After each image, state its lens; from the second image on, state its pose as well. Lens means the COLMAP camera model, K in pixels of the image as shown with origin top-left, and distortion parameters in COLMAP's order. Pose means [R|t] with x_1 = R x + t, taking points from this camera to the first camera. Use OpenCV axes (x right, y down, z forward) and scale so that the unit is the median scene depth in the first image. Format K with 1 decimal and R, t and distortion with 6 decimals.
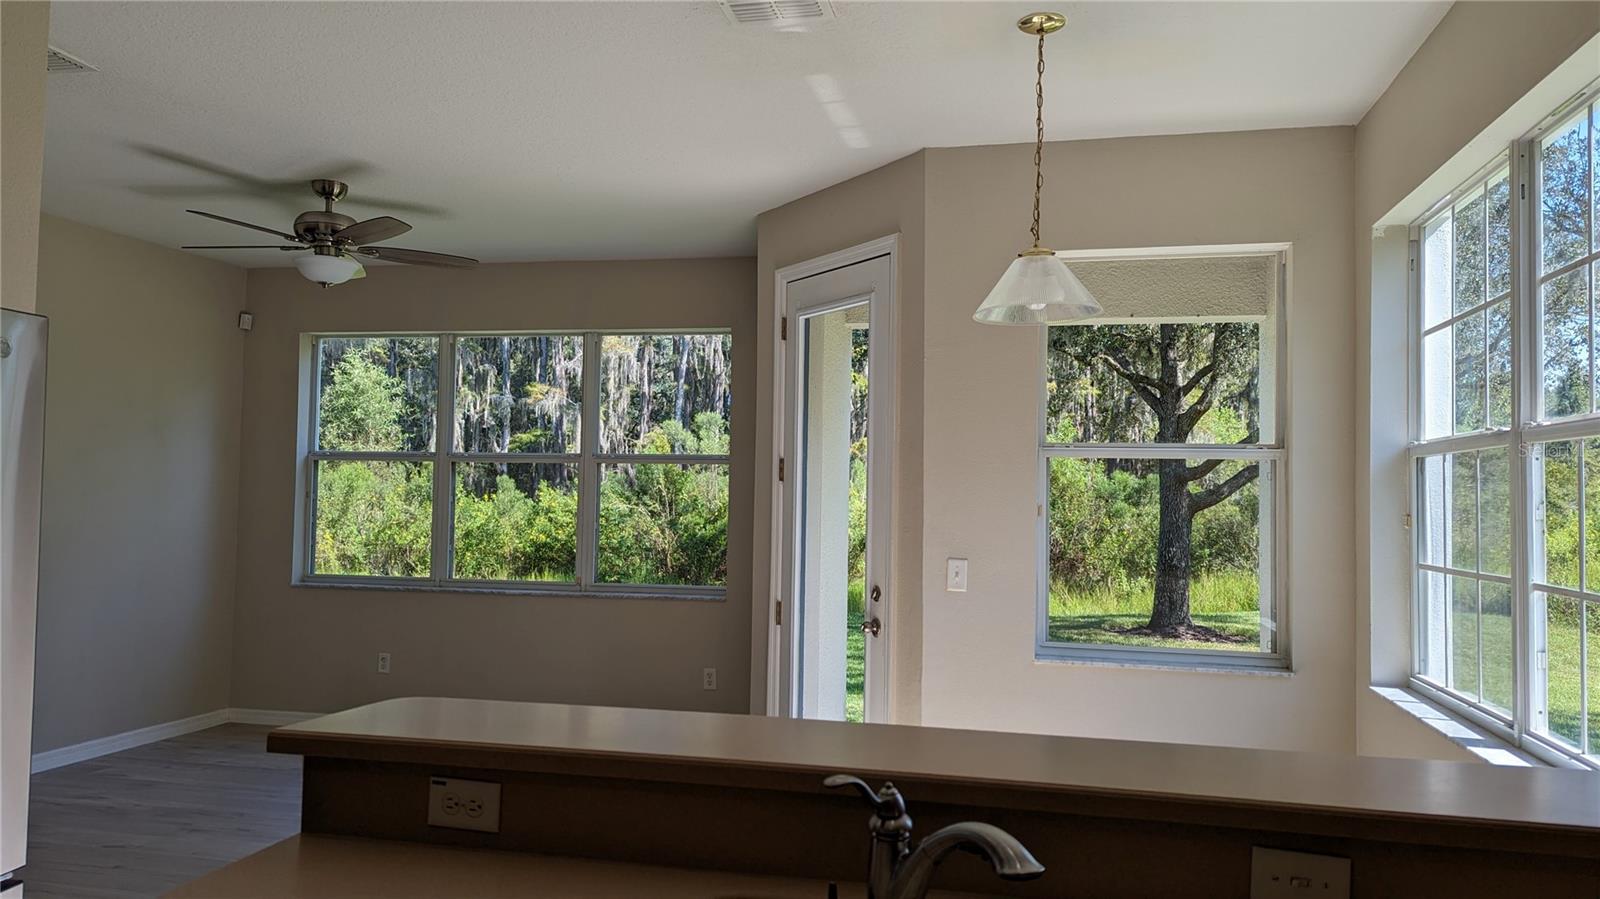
lens RADIAL K [[1135.7, 0, 792.3], [0, 1135.7, 443.2], [0, 0, 1]] dist [0.101183, -0.124901]
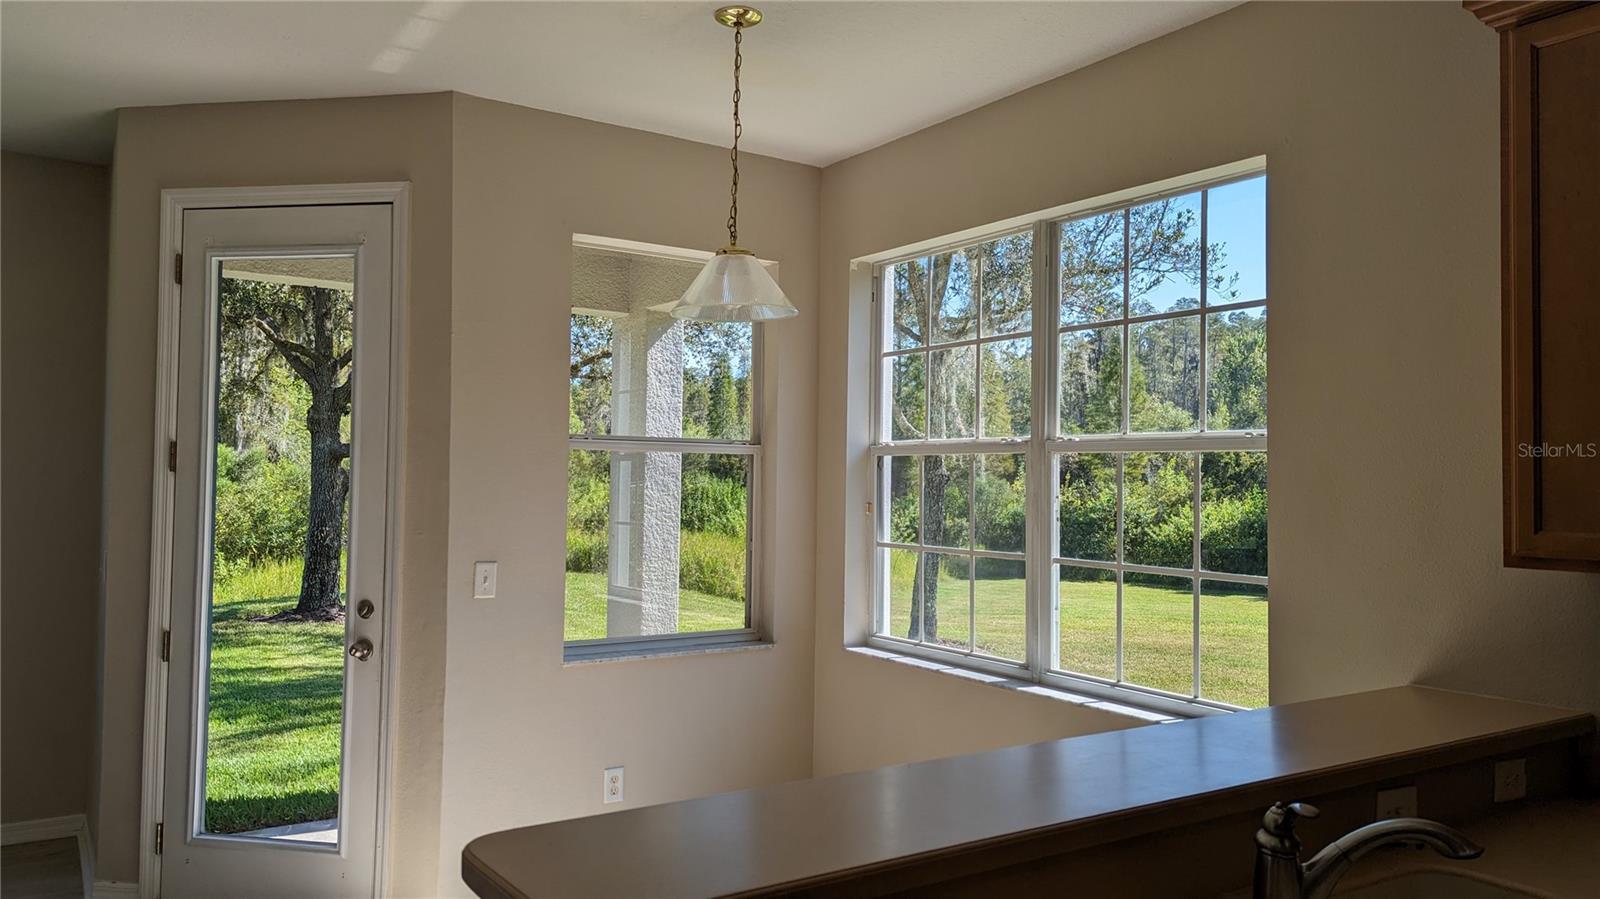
lens RADIAL K [[1135.7, 0, 792.3], [0, 1135.7, 443.2], [0, 0, 1]] dist [0.101183, -0.124901]
pose [[0.688472, 0.015819, 0.725090, -0.299284], [-0.034705, 0.999335, 0.011150, -0.008834], [-0.724432, -0.032841, 0.688564, 0.183217]]
